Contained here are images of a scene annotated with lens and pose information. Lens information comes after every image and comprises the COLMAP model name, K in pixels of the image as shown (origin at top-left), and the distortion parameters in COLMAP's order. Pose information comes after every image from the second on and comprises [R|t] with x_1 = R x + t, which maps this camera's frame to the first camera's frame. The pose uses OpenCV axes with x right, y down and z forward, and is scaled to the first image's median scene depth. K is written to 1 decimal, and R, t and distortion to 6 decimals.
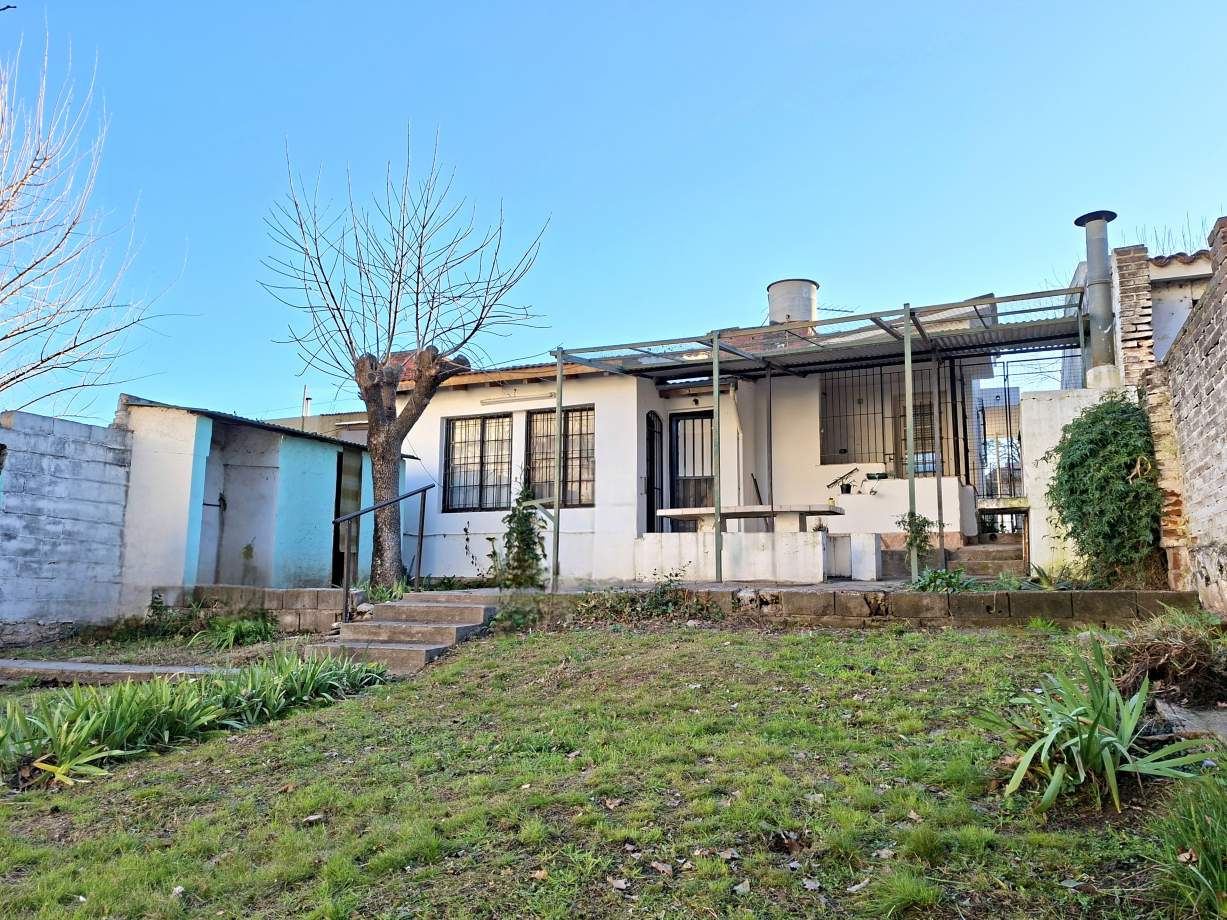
lens RADIAL K [[823.2, 0, 616.0], [0, 823.2, 459.1], [0, 0, 1]] dist [0.002409, -0.000015]
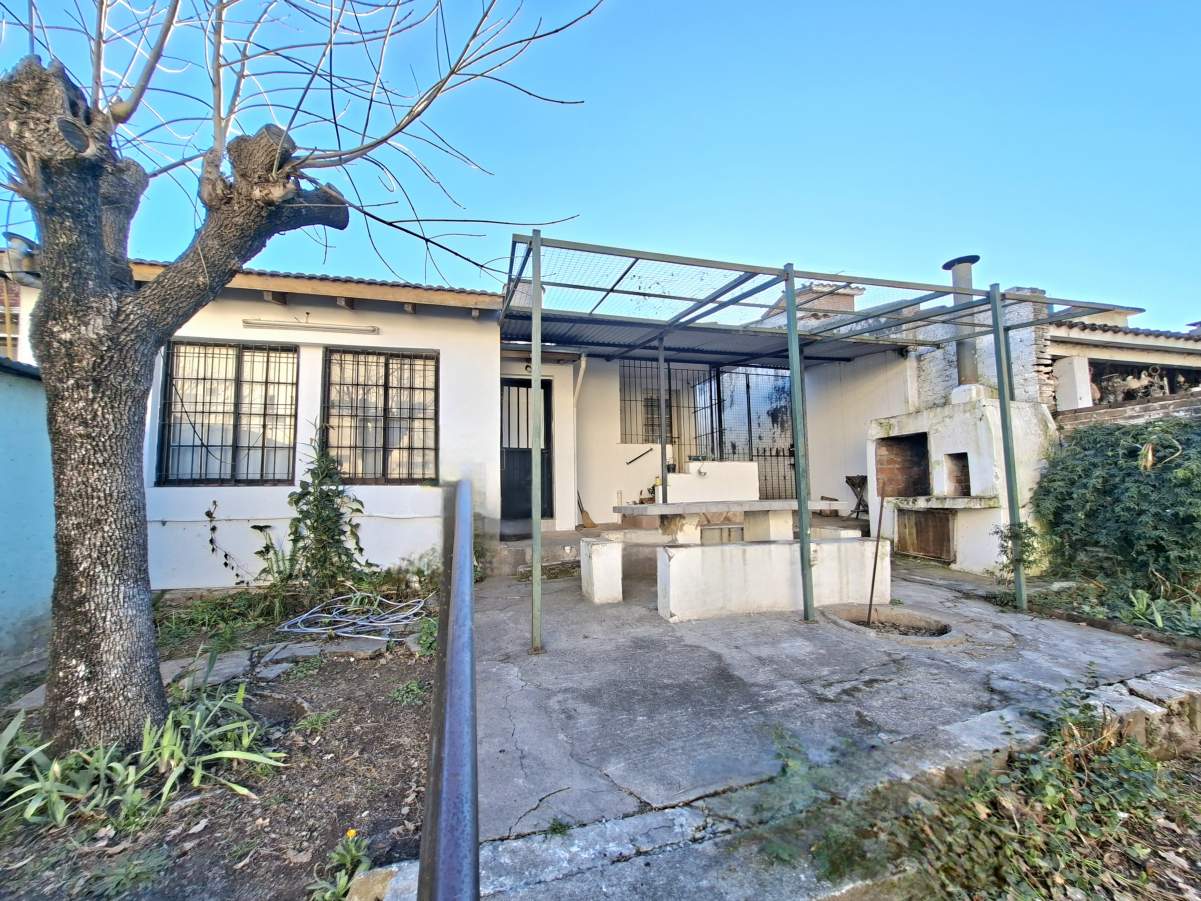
lens RADIAL K [[482.7, 0, 595.4], [0, 482.7, 457.6], [0, 0, 1]] dist [-0.010723, -0.000593]
pose [[0.785230, 0.034336, 0.618251, -0.181754], [-0.071652, 0.996793, 0.035645, 0.006268], [-0.615044, -0.072289, 0.785172, 0.527092]]
